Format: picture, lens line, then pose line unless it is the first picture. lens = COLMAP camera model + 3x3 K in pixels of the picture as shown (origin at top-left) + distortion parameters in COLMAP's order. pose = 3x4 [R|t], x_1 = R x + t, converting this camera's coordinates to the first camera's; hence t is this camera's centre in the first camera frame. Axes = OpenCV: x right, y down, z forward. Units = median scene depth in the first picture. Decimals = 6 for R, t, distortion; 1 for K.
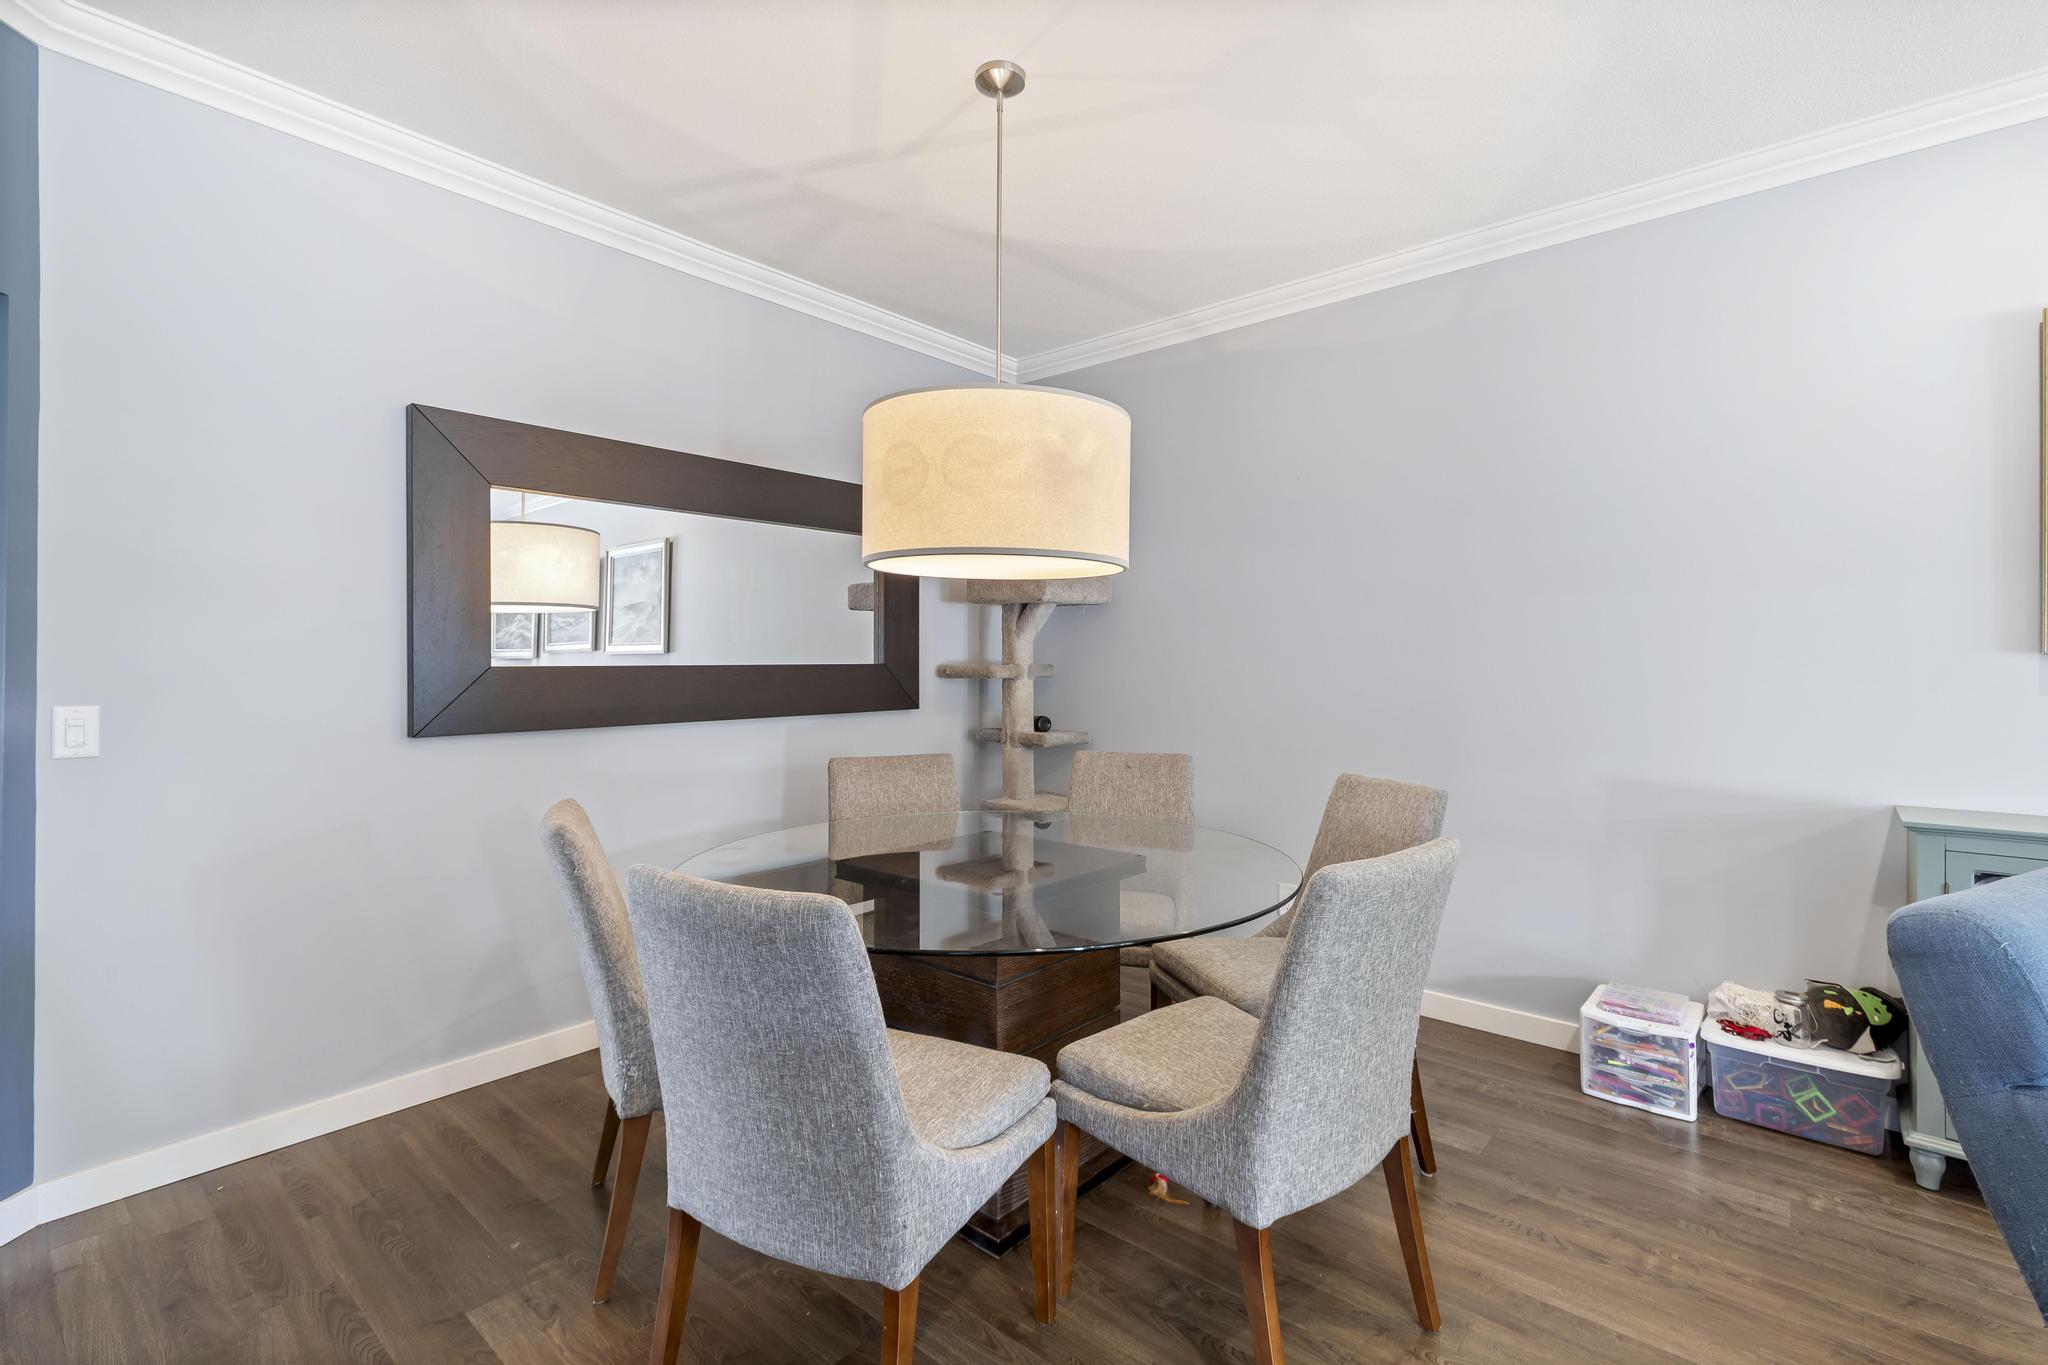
lens RADIAL K [[915.4, 0, 1030.1], [0, 915.4, 673.2], [0, 0, 1]] dist [0.002546, 0.000471]
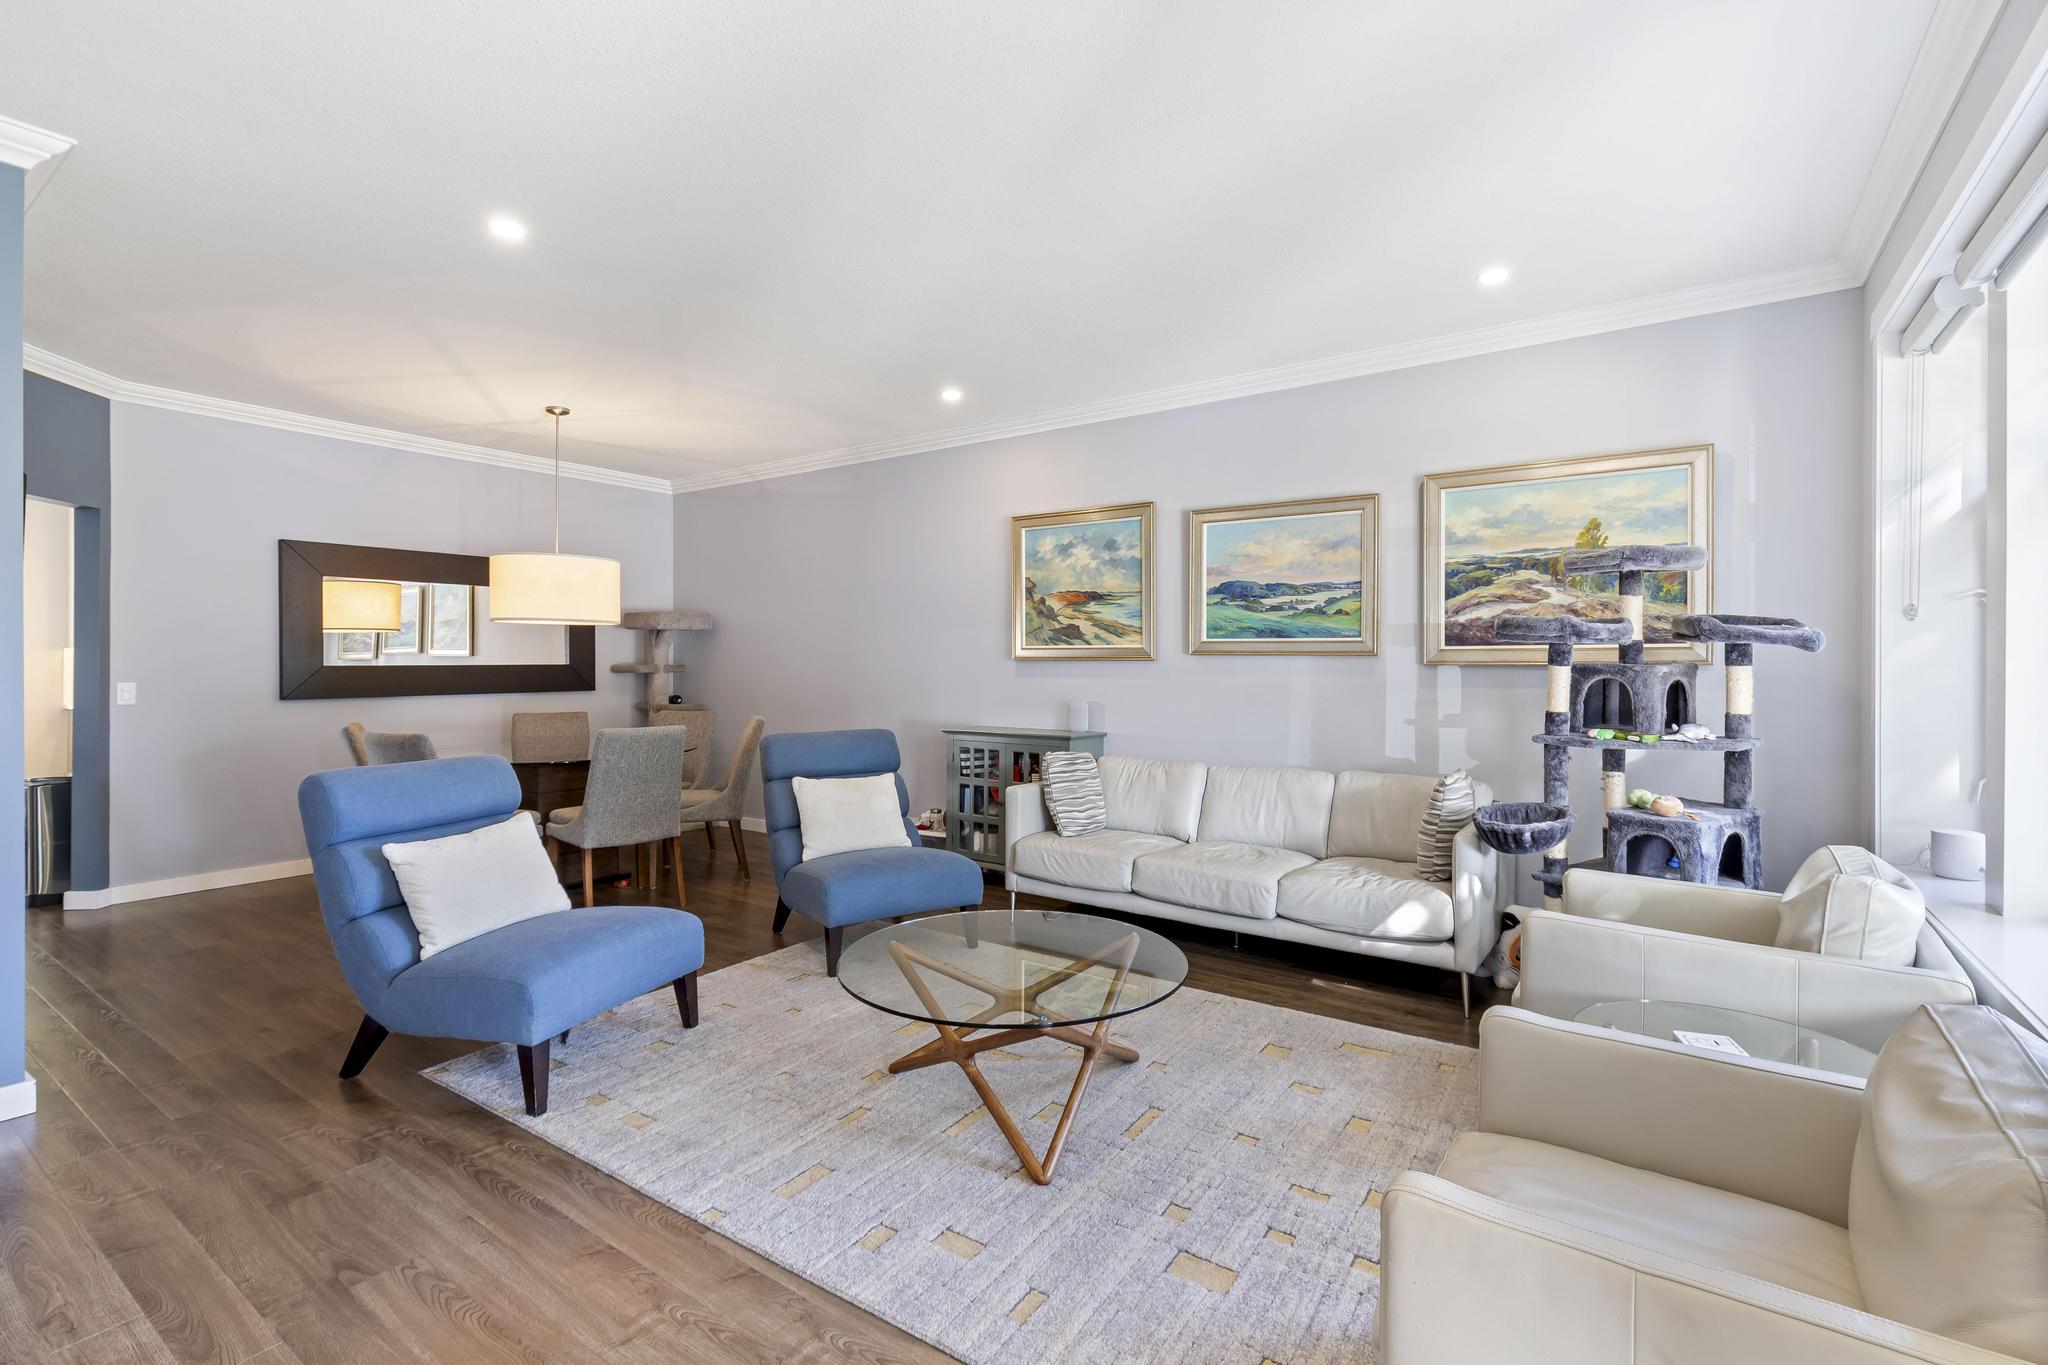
lens RADIAL K [[922.4, 0, 1035.9], [0, 922.4, 675.8], [0, 0, 1]] dist [0.001155, 0.000007]
pose [[0.994461, -0.000475, 0.105105, 0.546068], [0.000136, 0.999995, 0.003229, 0.006232], [-0.105106, -0.003197, 0.994456, -0.854045]]
